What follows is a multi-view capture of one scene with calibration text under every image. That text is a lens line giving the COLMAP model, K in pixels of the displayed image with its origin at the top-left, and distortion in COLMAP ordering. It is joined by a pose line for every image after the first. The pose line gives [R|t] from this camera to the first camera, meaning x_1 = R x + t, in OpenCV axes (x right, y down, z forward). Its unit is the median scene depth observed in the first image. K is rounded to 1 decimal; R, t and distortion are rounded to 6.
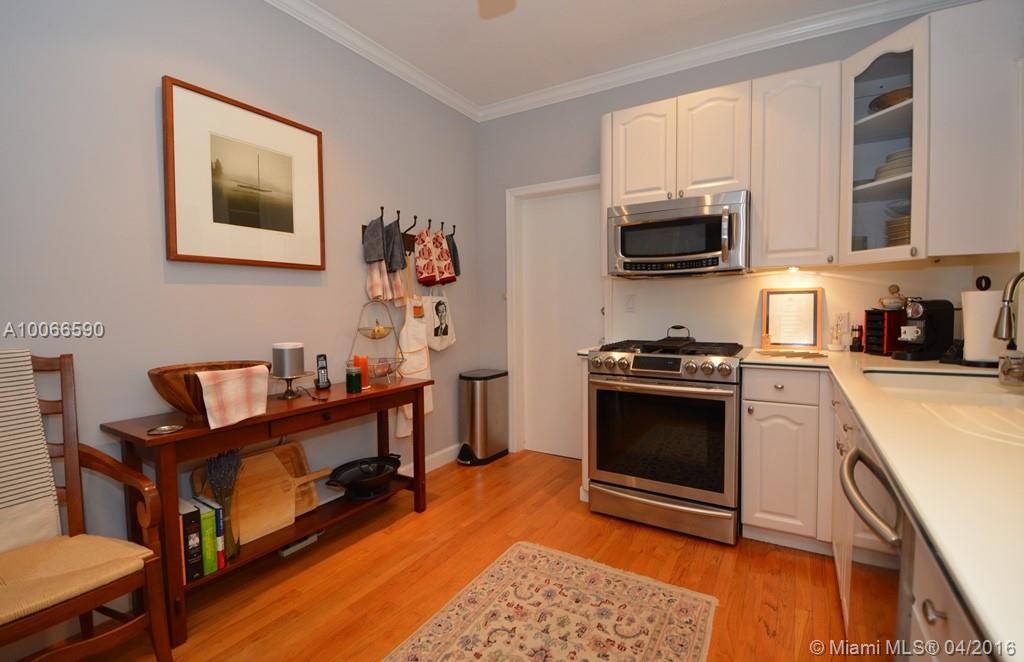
lens RADIAL K [[461.0, 0, 510.3], [0, 461.0, 331.0], [0, 0, 1]] dist [-0.001225, -0.002296]
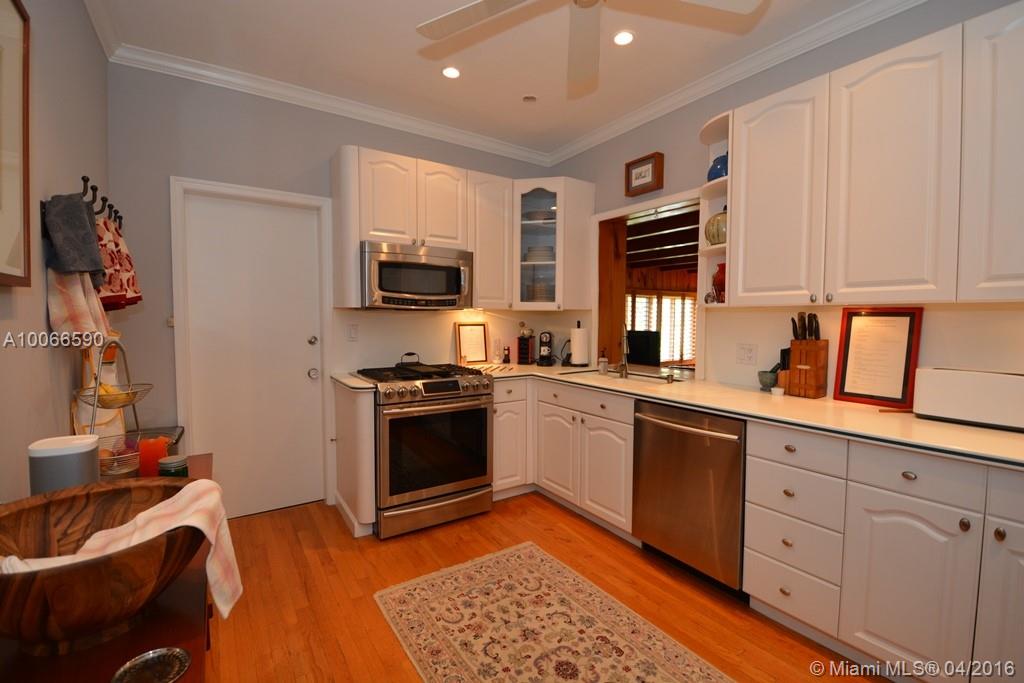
lens RADIAL K [[453.7, 0, 516.3], [0, 453.7, 340.8], [0, 0, 1]] dist [-0.000263, -0.002418]
pose [[0.418090, -0.036804, 0.907660, -0.730723], [0.037102, 0.999037, 0.023419, -0.076019], [-0.907647, 0.023885, 0.419053, 0.363611]]
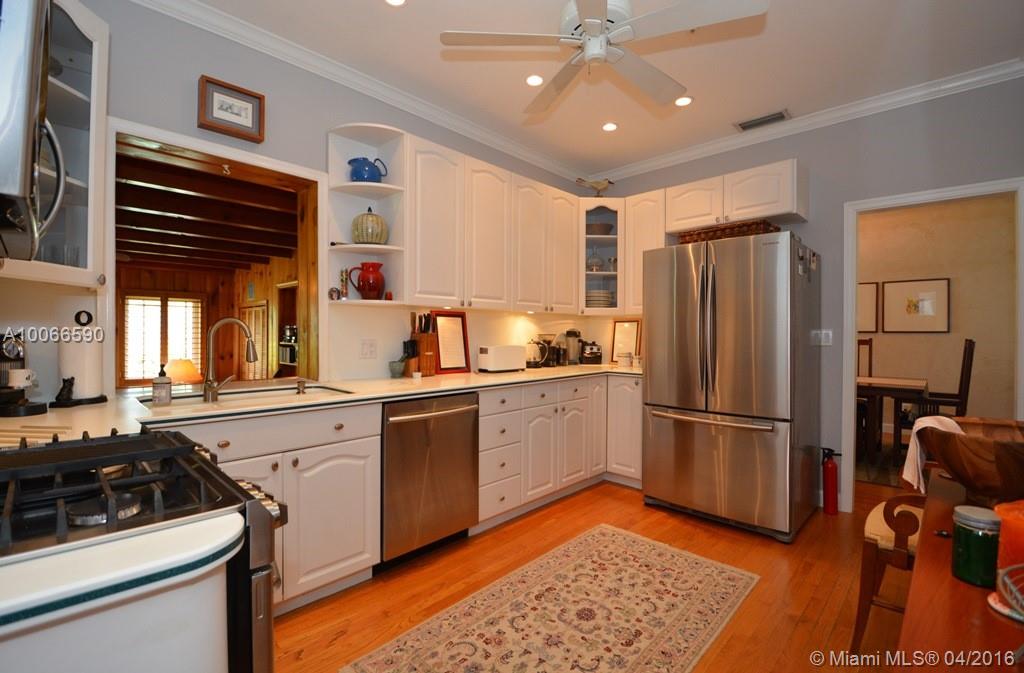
lens RADIAL K [[453.7, 0, 520.0], [0, 453.7, 334.6], [0, 0, 1]] dist [-0.000263, -0.002418]
pose [[-0.978589, 0.005285, 0.205755, -0.066187], [0.015715, 0.998671, 0.049090, -0.087598], [-0.205222, 0.051273, -0.977371, 1.502062]]
